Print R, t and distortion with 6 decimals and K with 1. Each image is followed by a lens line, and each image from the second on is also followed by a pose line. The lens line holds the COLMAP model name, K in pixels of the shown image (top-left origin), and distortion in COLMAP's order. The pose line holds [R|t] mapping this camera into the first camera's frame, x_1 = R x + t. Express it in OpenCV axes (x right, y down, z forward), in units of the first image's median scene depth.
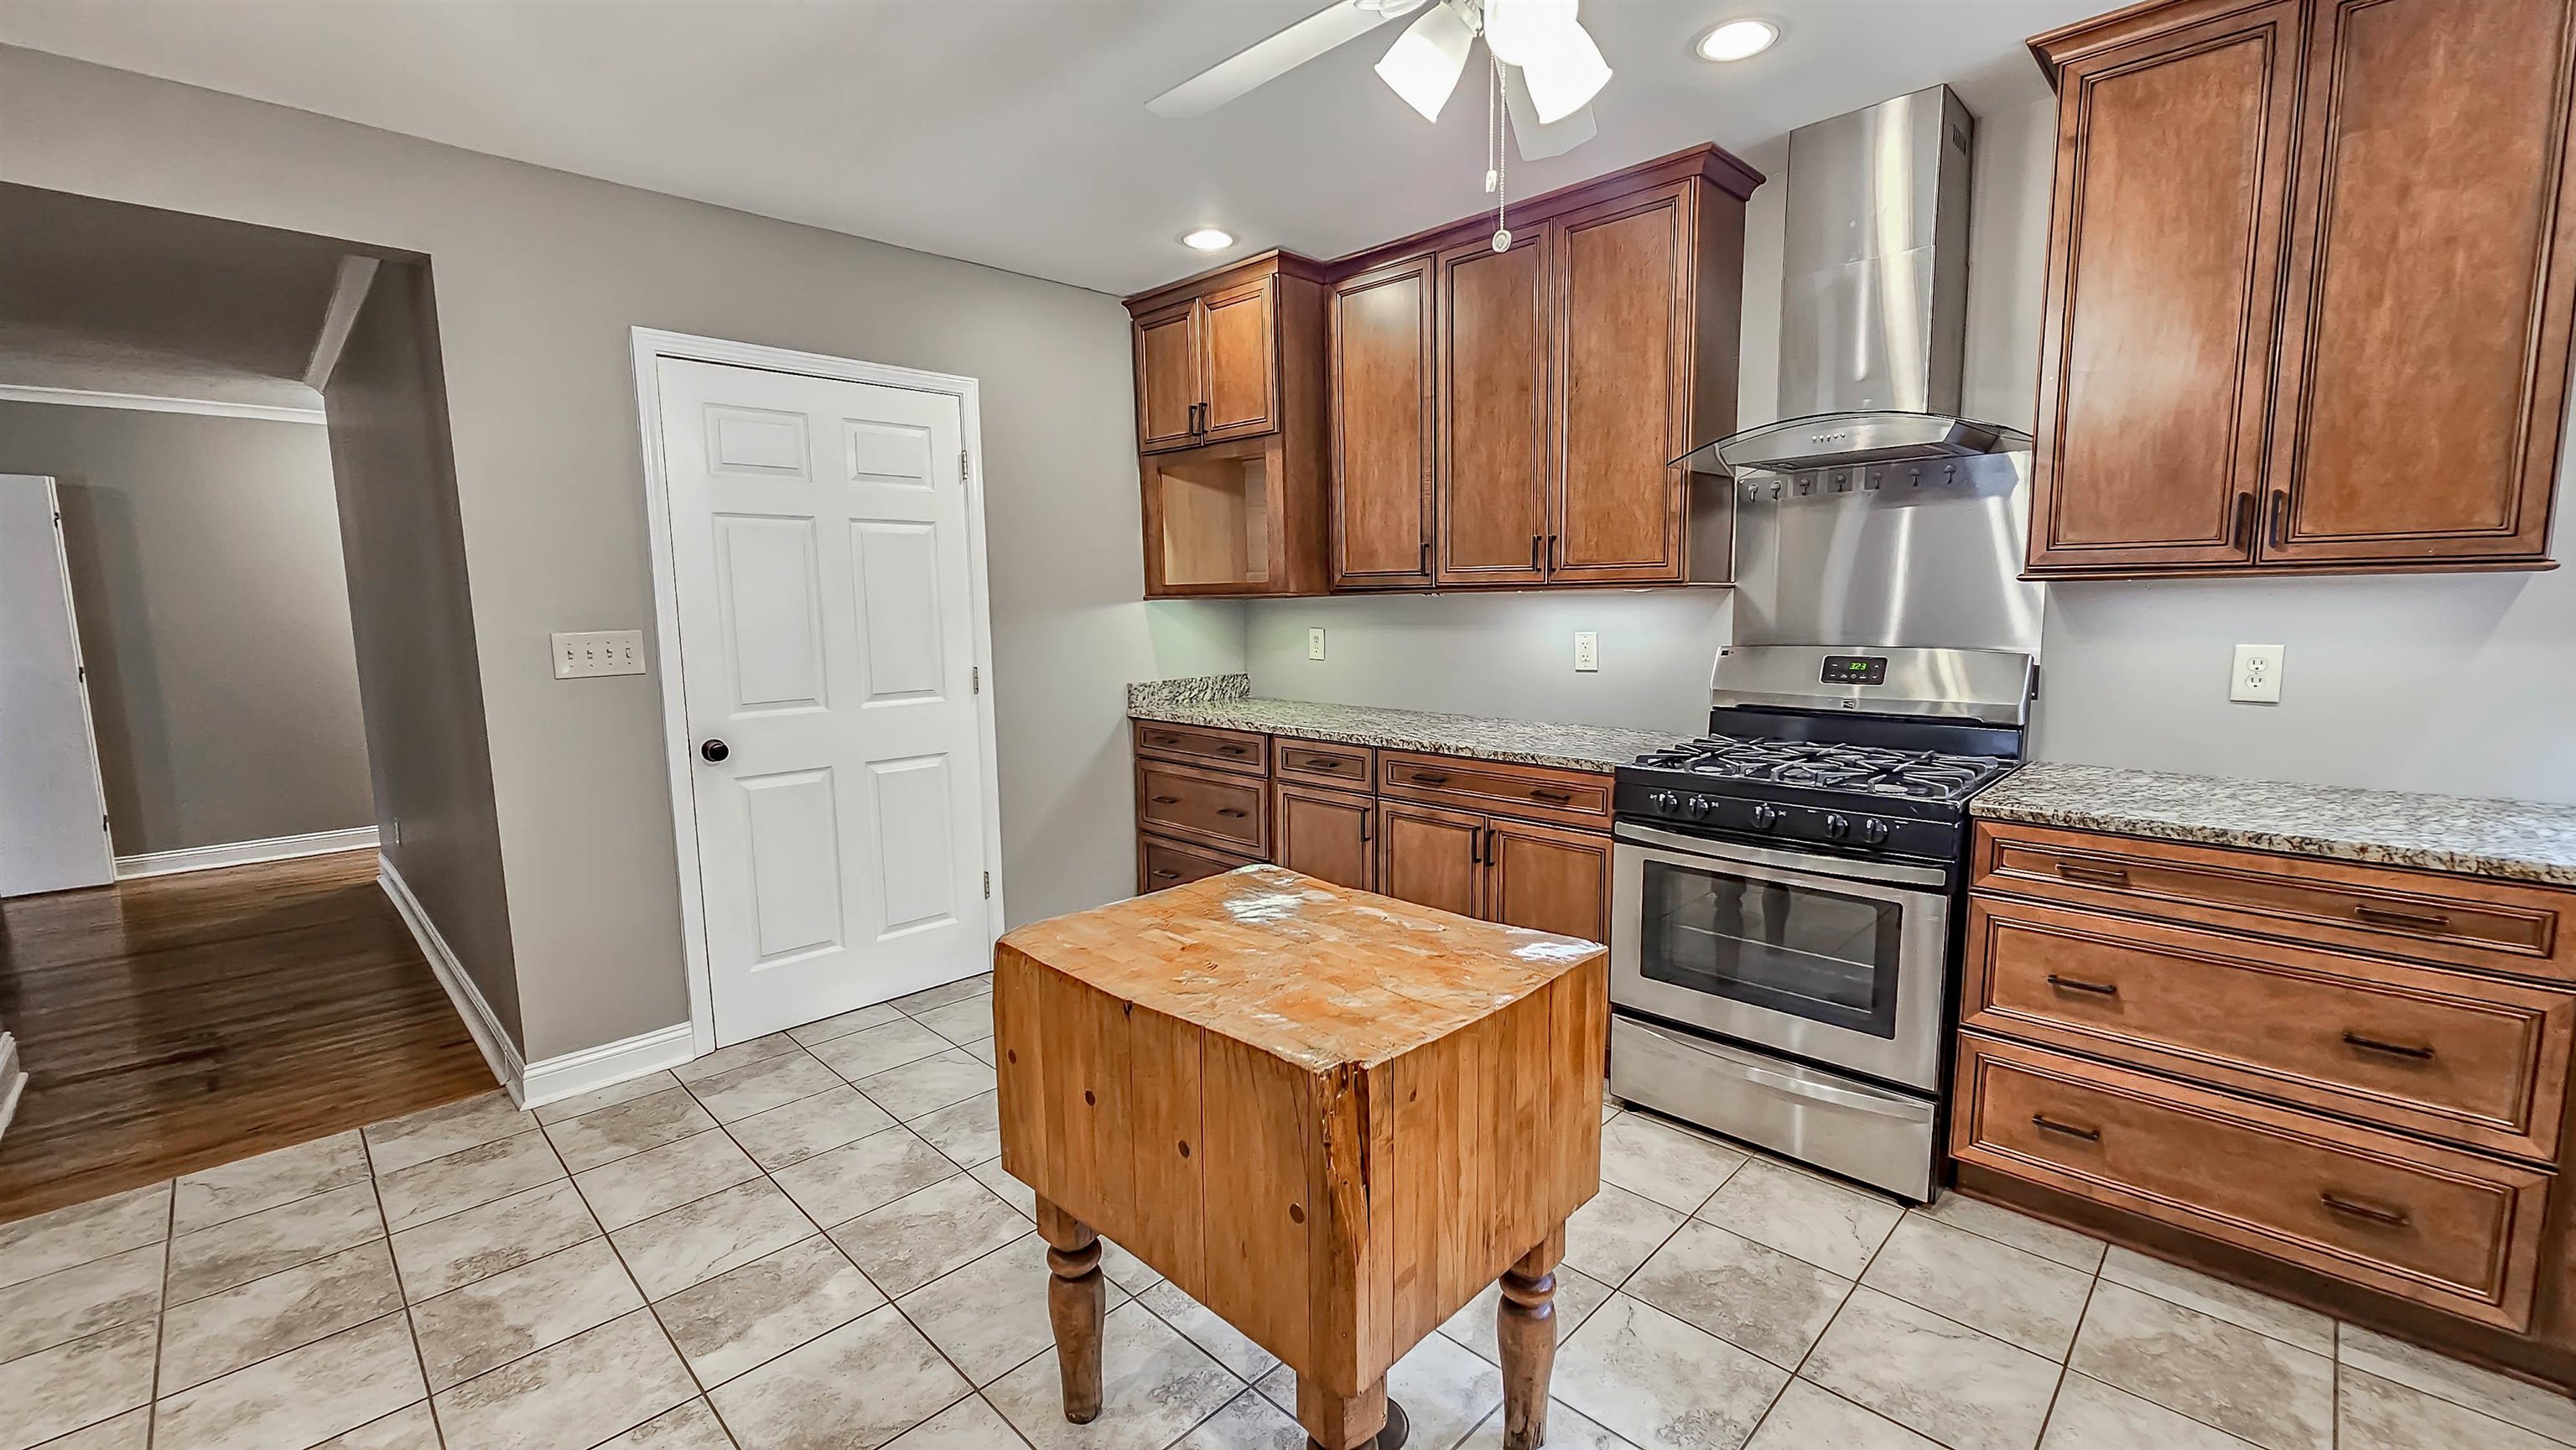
lens RADIAL K [[1051.8, 0, 1296.8], [0, 1051.8, 726.3], [0, 0, 1]] dist [-0.000659, 0.000464]
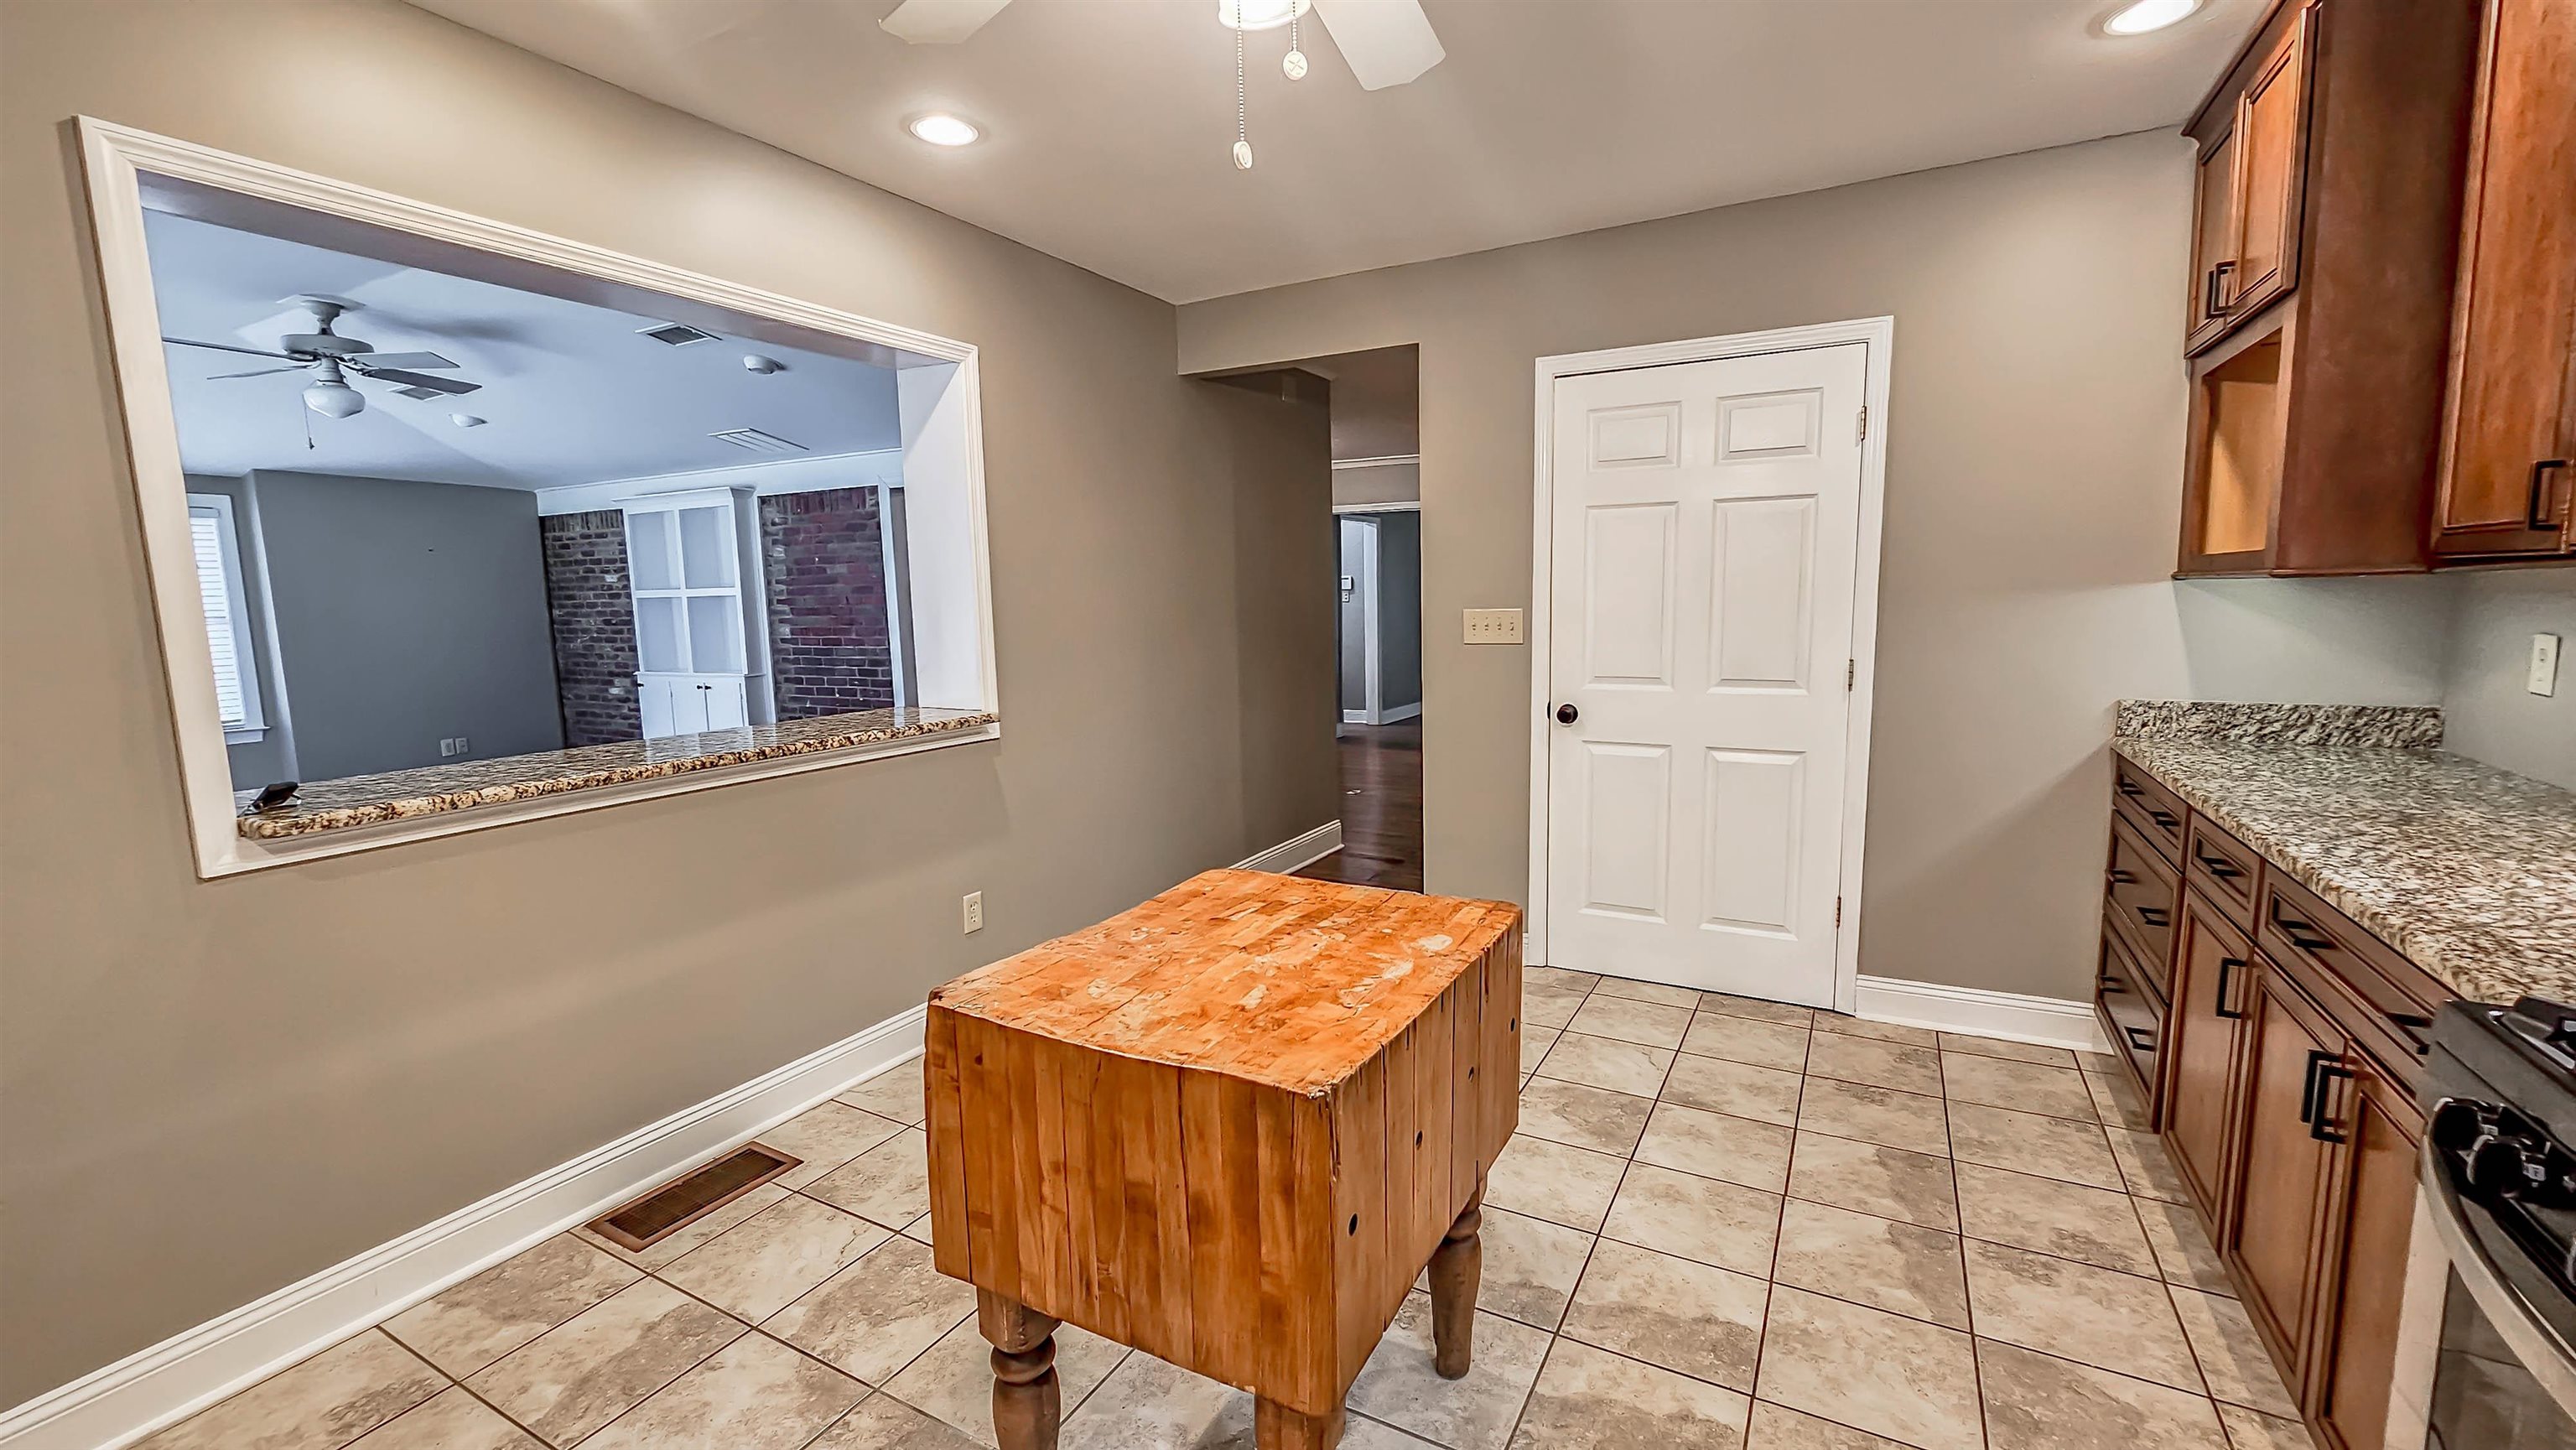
lens RADIAL K [[1051.8, 0, 1296.1], [0, 1051.8, 728.4], [0, 0, 1]] dist [-0.000659, 0.000464]
pose [[0.279404, 0.132155, -0.951035, 0.495548], [-0.103308, 0.988871, 0.107062, -0.057805], [0.954600, 0.068336, 0.289947, 0.404279]]
